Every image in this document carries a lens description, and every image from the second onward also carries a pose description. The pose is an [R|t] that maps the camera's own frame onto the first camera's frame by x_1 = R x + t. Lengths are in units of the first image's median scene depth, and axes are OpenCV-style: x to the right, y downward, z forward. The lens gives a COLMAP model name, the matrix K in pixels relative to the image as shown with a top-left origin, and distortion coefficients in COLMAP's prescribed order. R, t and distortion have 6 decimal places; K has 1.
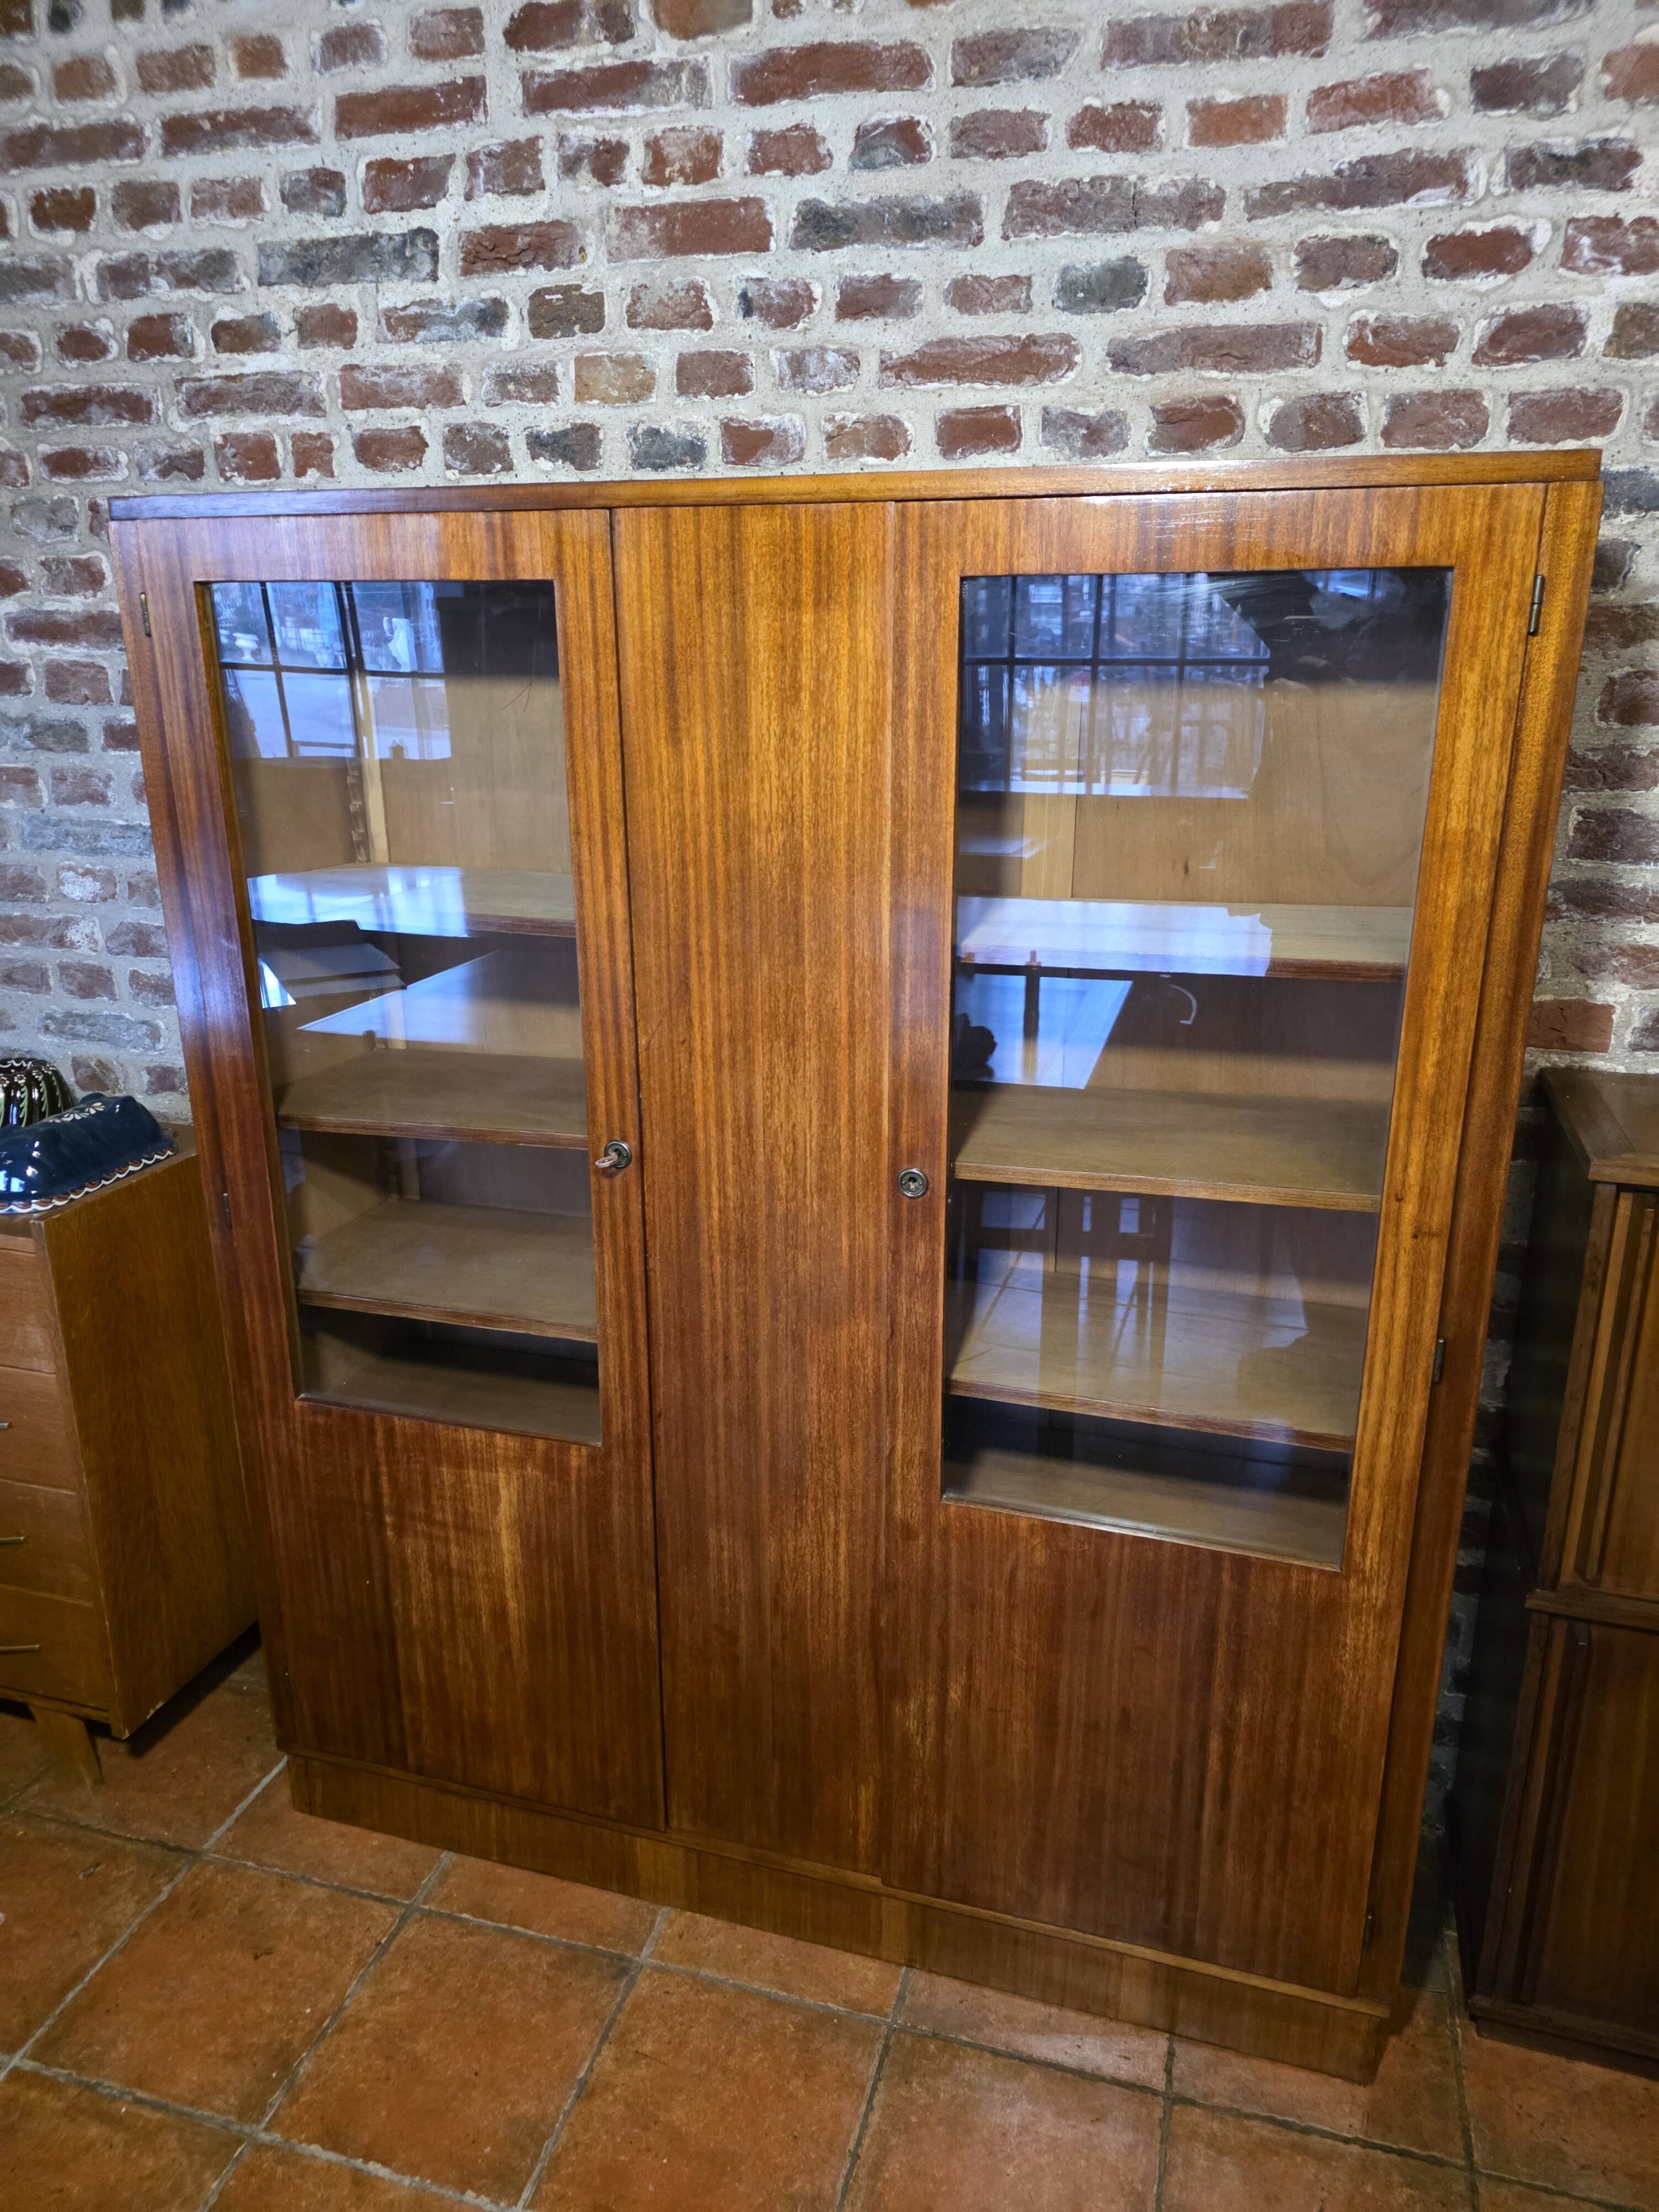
lens RADIAL K [[1580.5, 0, 810.9], [0, 1580.5, 1064.3], [0, 0, 1]] dist [0.039778, -0.039545]
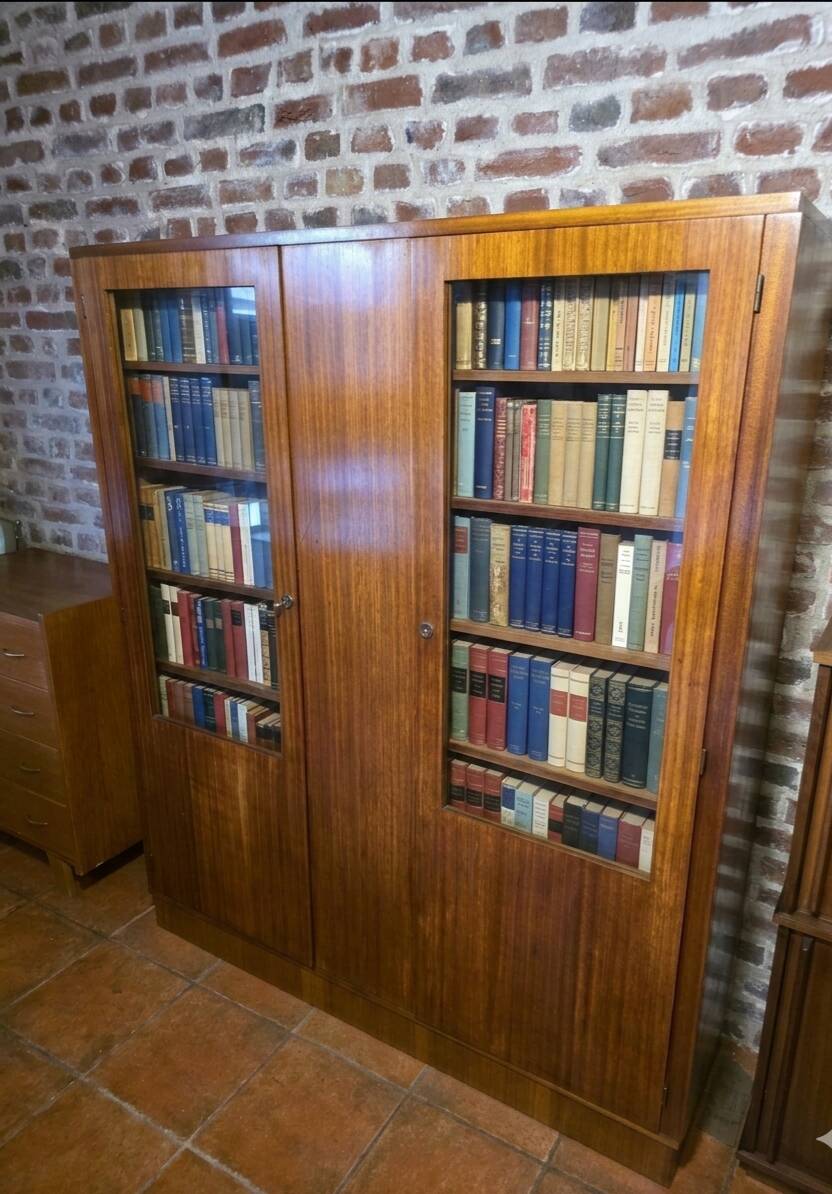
lens RADIAL K [[846.9, 0, 446.3], [0, 846.9, 609.8], [0, 0, 1]] dist [0.039798, -0.039498]
pose [[0.967962, 0.090077, -0.234385, 0.259444], [-0.084690, 0.995862, 0.032970, 0.016294], [0.236385, -0.012064, 0.971584, 0.067430]]
